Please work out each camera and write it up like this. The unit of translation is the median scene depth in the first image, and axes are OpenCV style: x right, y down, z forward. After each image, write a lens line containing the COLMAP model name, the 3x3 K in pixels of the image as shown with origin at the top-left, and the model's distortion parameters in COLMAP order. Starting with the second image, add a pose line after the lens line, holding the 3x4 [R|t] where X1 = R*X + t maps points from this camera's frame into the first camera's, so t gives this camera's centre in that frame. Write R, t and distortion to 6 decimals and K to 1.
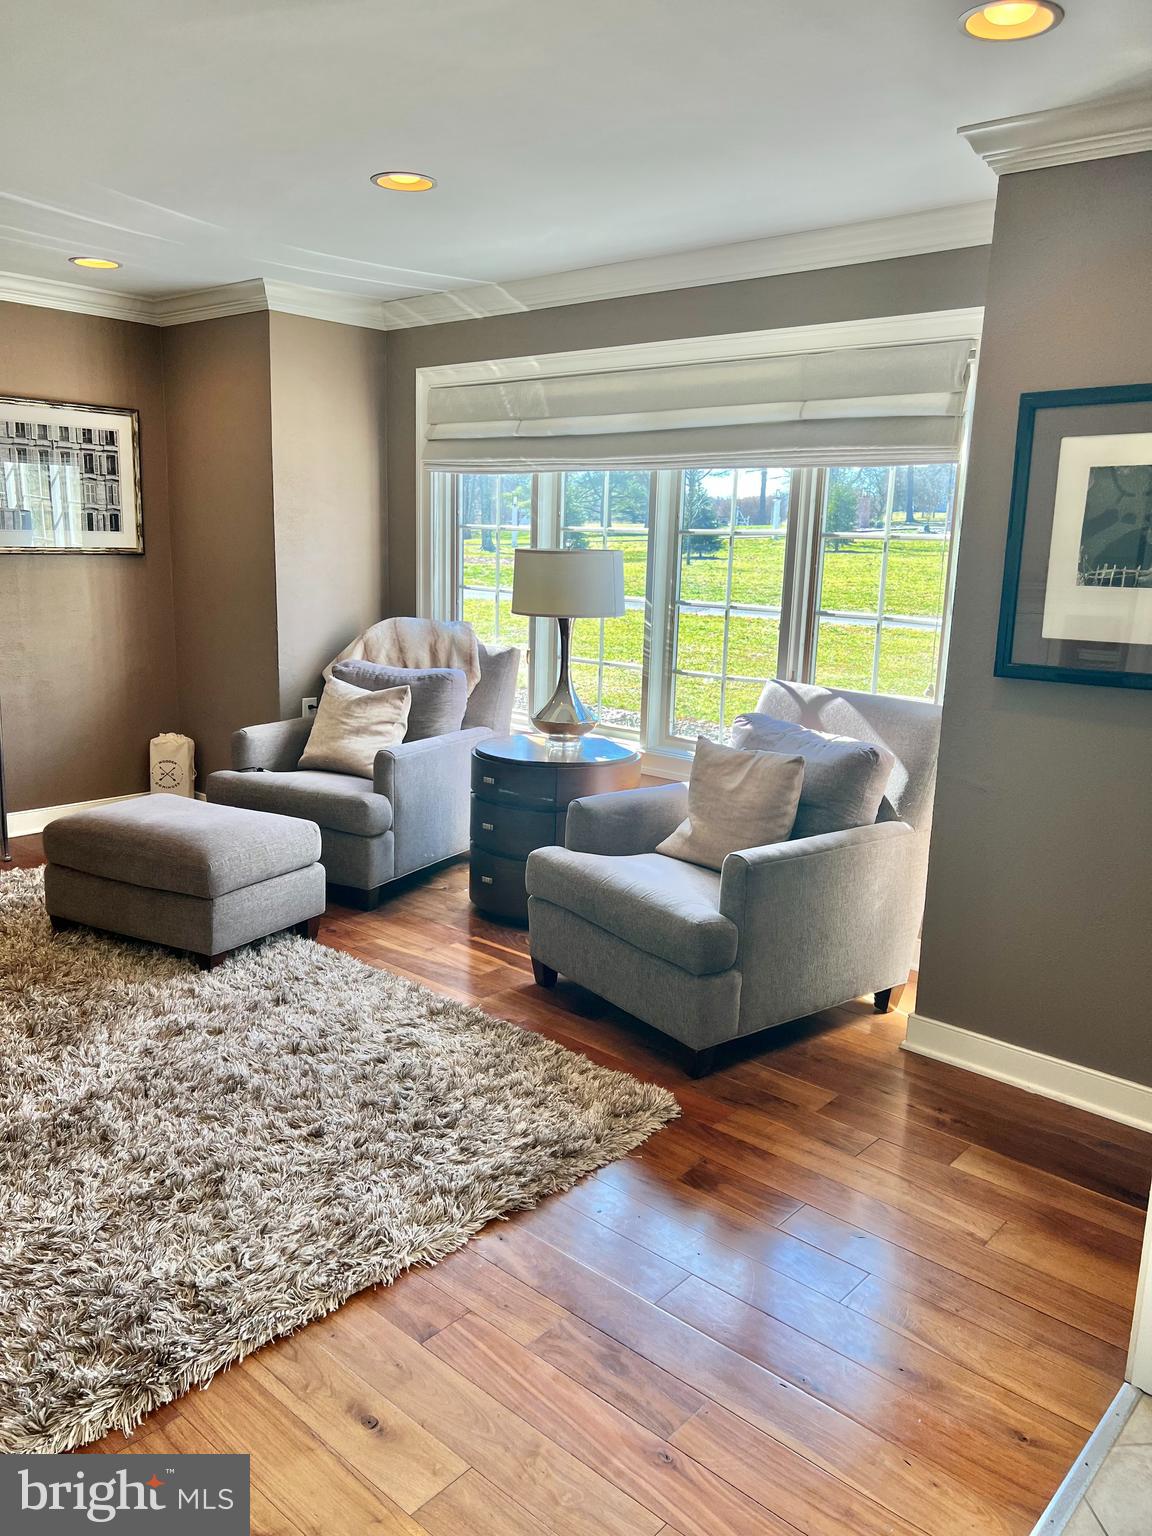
lens RADIAL K [[1160.2, 0, 574.1], [0, 1160.2, 764.8], [0, 0, 1]] dist [0.039760, 0.001323]
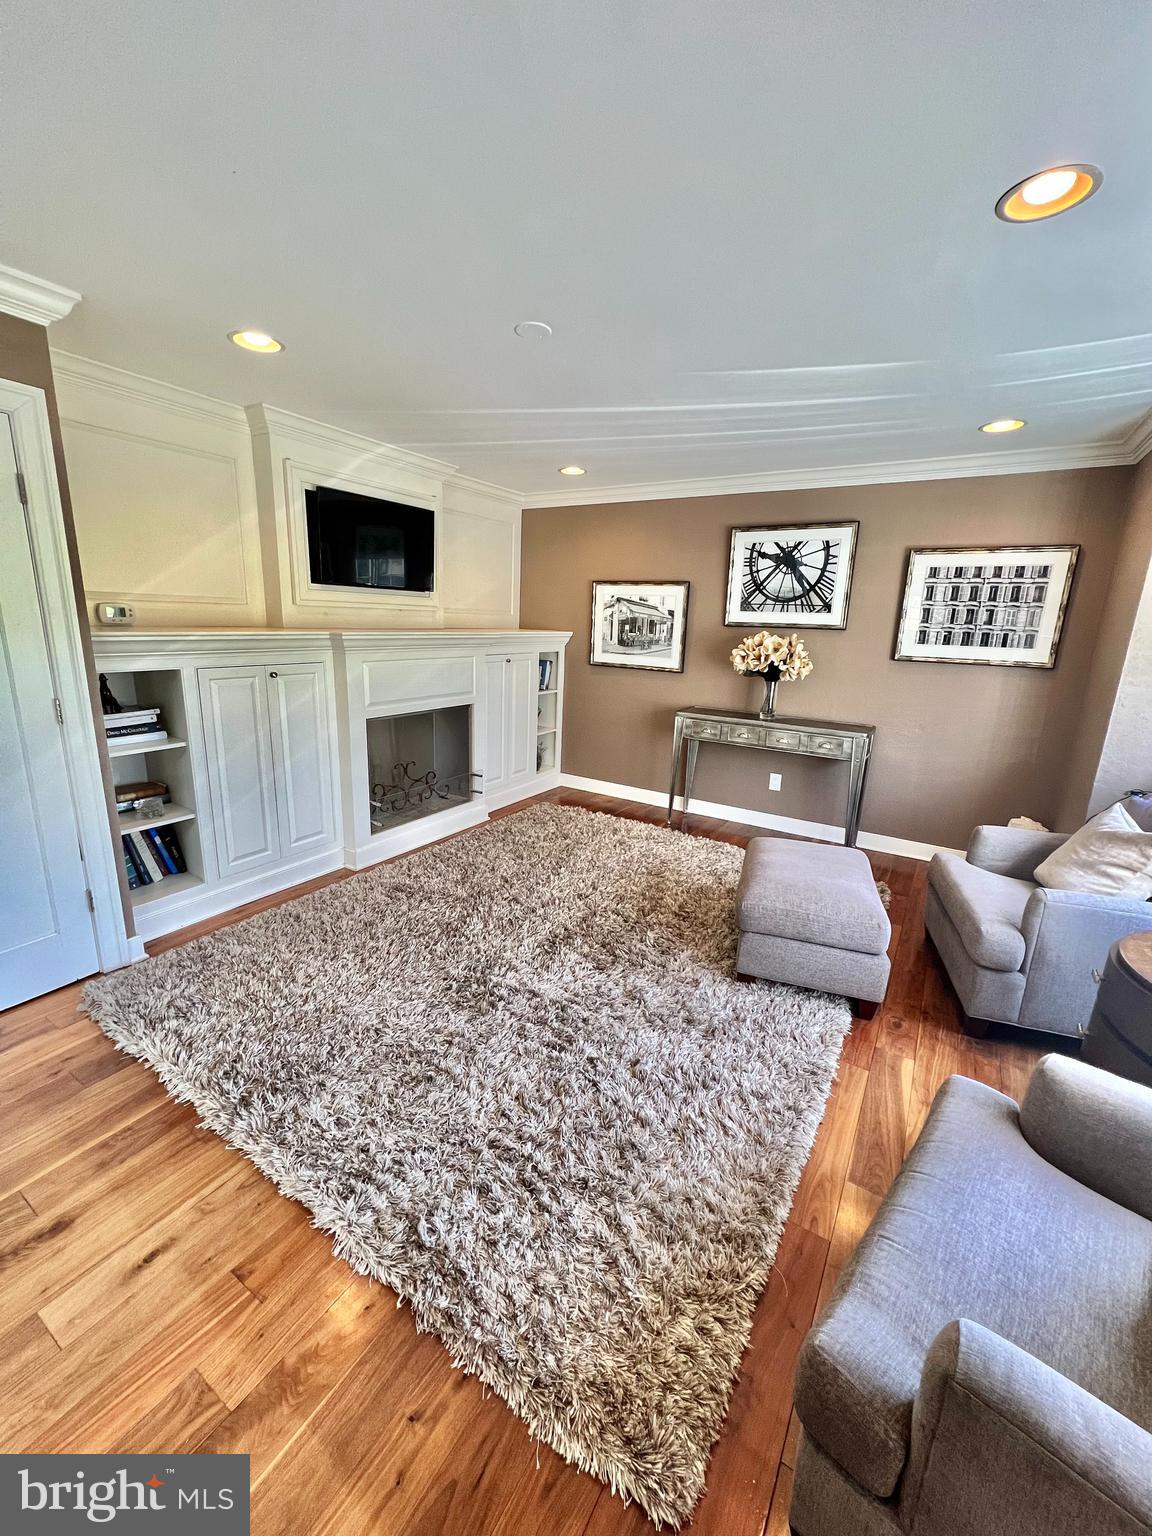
lens RADIAL K [[615.6, 0, 565.4], [0, 615.6, 771.4], [0, 0, 1]] dist [0.002286, 0.000734]
pose [[0.166520, 0.211585, -0.963069, 0.178313], [-0.223459, 0.959393, 0.172140, -0.082593], [0.960384, 0.186541, 0.207039, 0.441127]]
